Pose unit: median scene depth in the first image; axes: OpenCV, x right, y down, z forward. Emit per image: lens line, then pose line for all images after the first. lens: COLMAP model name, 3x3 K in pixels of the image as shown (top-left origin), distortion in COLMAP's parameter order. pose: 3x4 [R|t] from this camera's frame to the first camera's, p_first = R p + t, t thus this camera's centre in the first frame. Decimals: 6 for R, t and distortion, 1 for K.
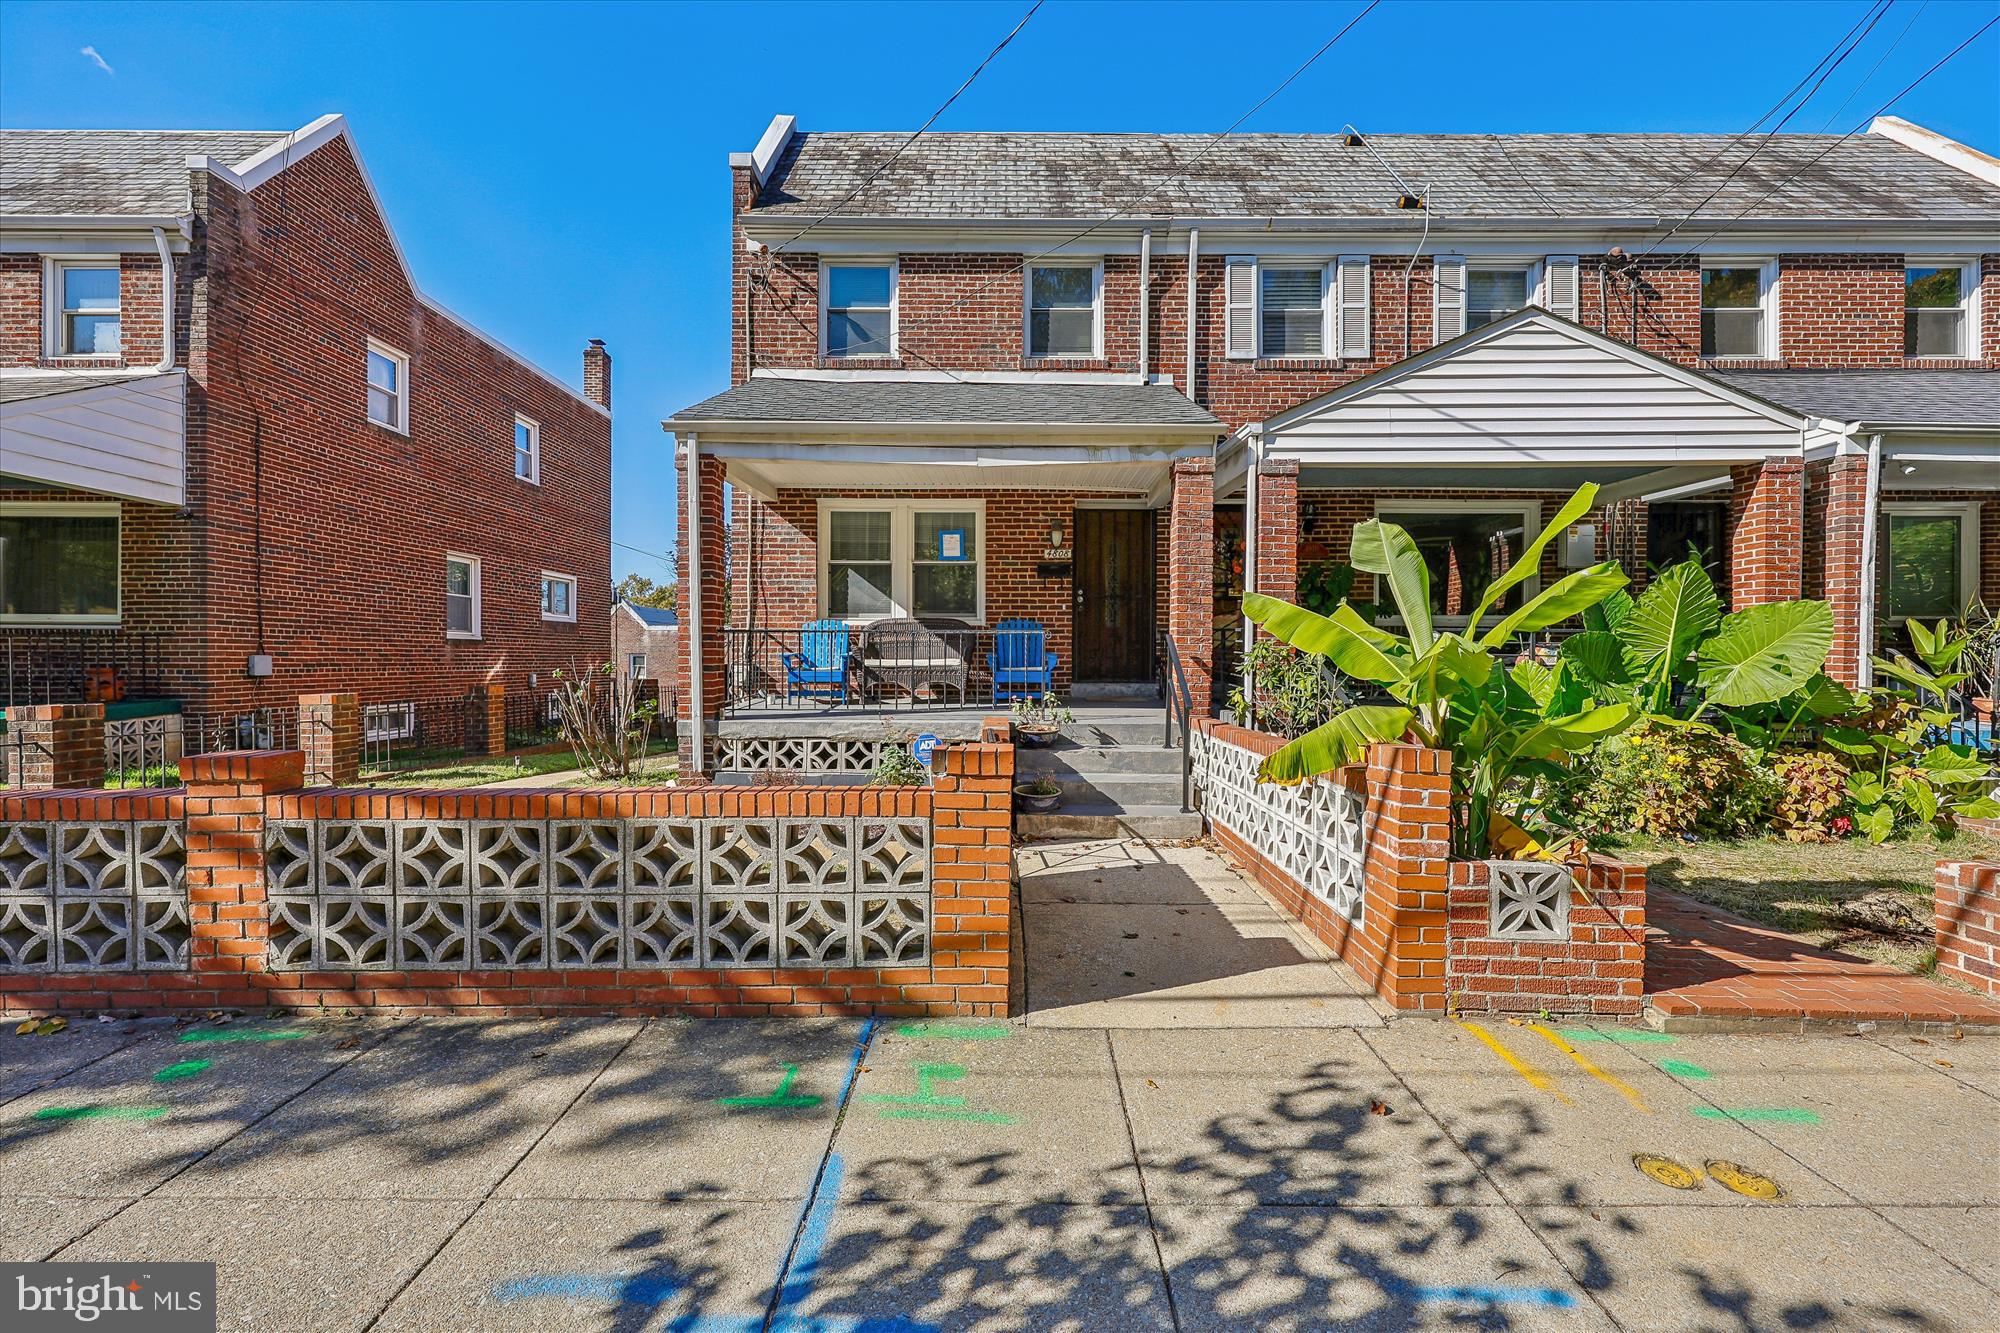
lens RADIAL K [[799.5, 0, 1006.3], [0, 799.5, 667.3], [0, 0, 1]] dist [0.002710, -0.000073]
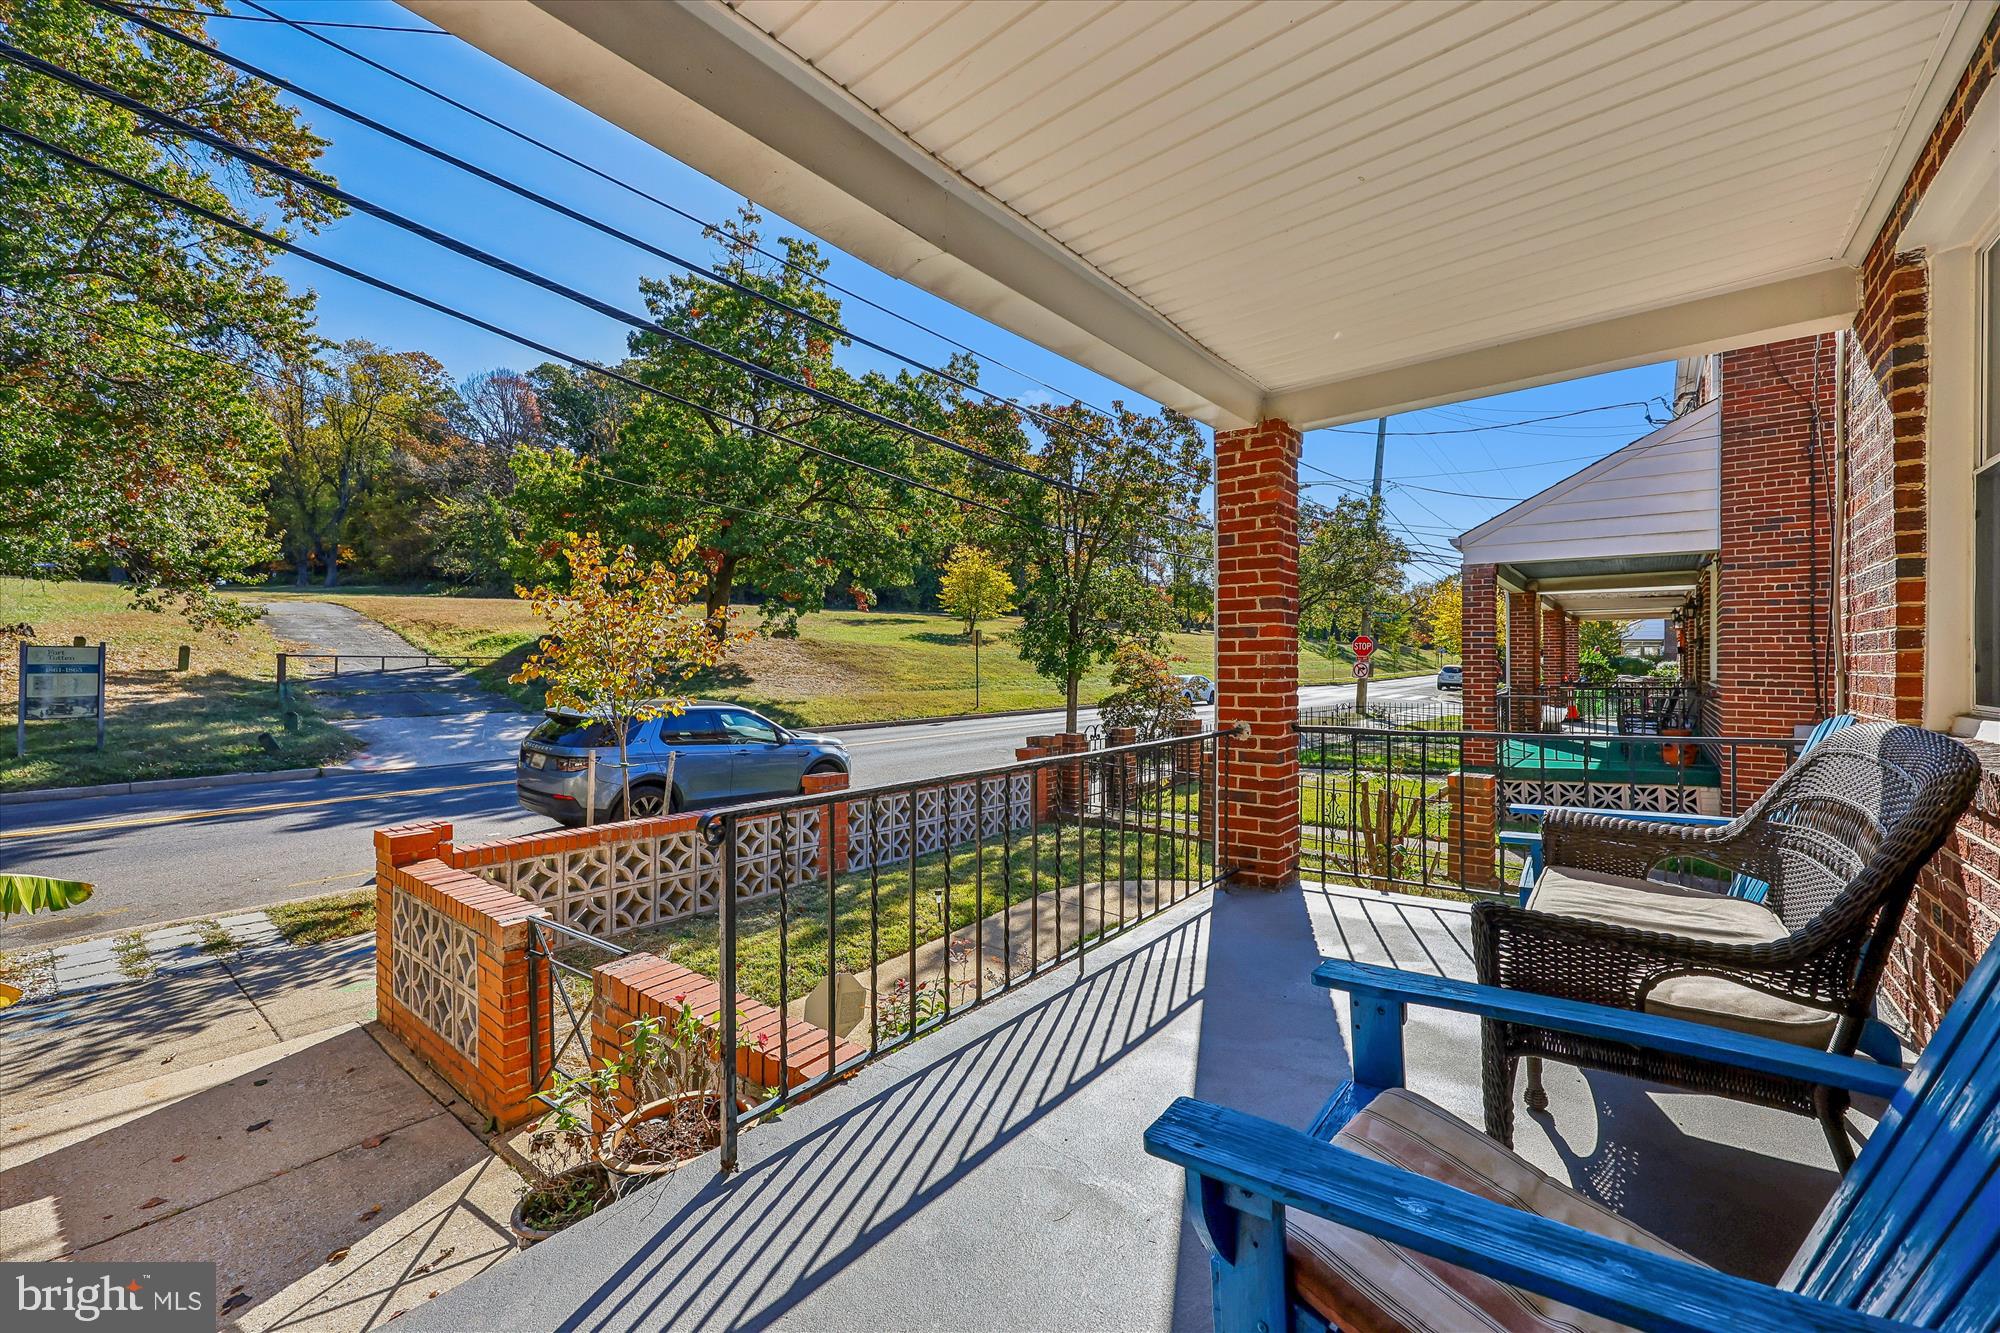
lens RADIAL K [[799.5, 0, 1006.3], [0, 799.5, 667.3], [0, 0, 1]] dist [0.002710, -0.000073]
pose [[-0.619242, 0.002498, -0.785196, 0.559975], [-0.012598, 0.999835, 0.013117, -0.290968], [0.785099, 0.018014, -0.619108, 3.613860]]
